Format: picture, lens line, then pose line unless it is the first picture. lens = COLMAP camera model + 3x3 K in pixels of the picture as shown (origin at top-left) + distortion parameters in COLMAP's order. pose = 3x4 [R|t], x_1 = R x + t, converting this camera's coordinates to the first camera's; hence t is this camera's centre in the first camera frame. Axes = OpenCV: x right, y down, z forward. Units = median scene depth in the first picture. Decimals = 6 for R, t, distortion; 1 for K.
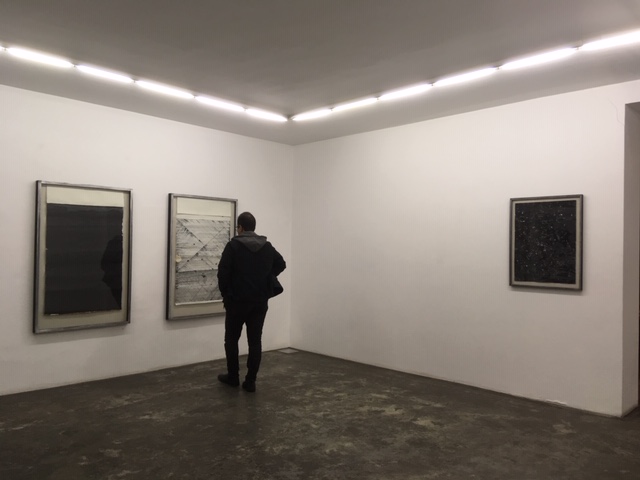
lens RADIAL K [[539.4, 0, 320.0], [0, 539.4, 240.0], [0, 0, 1]] dist [0.122759, -0.194511]
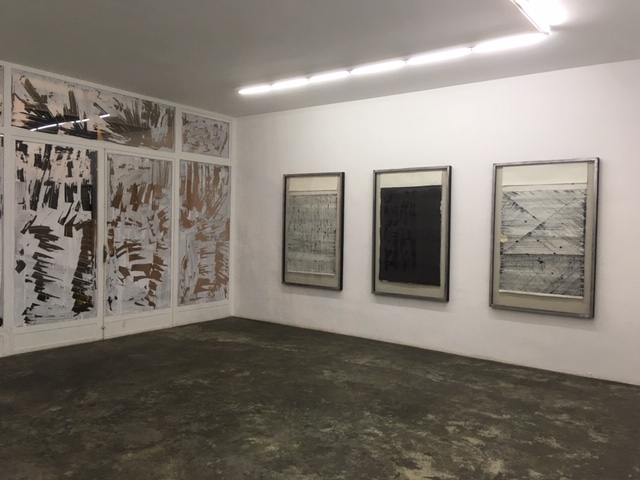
lens RADIAL K [[539.4, 0, 320.0], [0, 539.4, 240.0], [0, 0, 1]] dist [0.122759, -0.194511]
pose [[0.119368, 0.019496, -0.992659, 0.690343], [0.000058, 0.999807, 0.019644, 0.024345], [0.992850, -0.002402, 0.119343, 0.743617]]
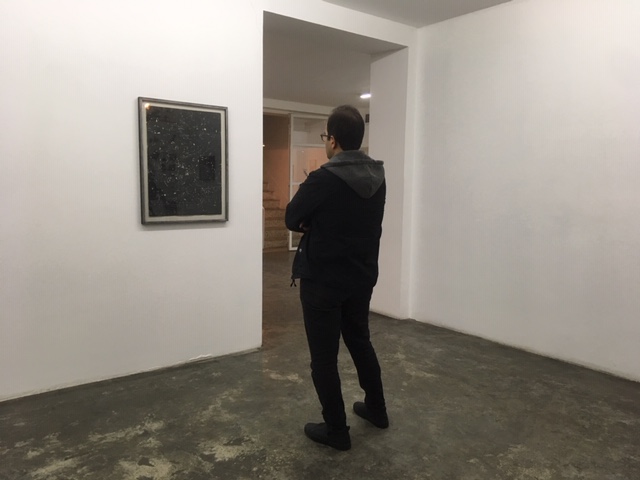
lens RADIAL K [[539.4, 0, 320.0], [0, 539.4, 240.0], [0, 0, 1]] dist [0.122759, -0.194511]
pose [[0.141455, -0.121323, 0.982482, -0.330223], [-0.025102, 0.991703, 0.126076, 0.009605], [-0.989626, -0.042496, 0.137235, 0.706174]]
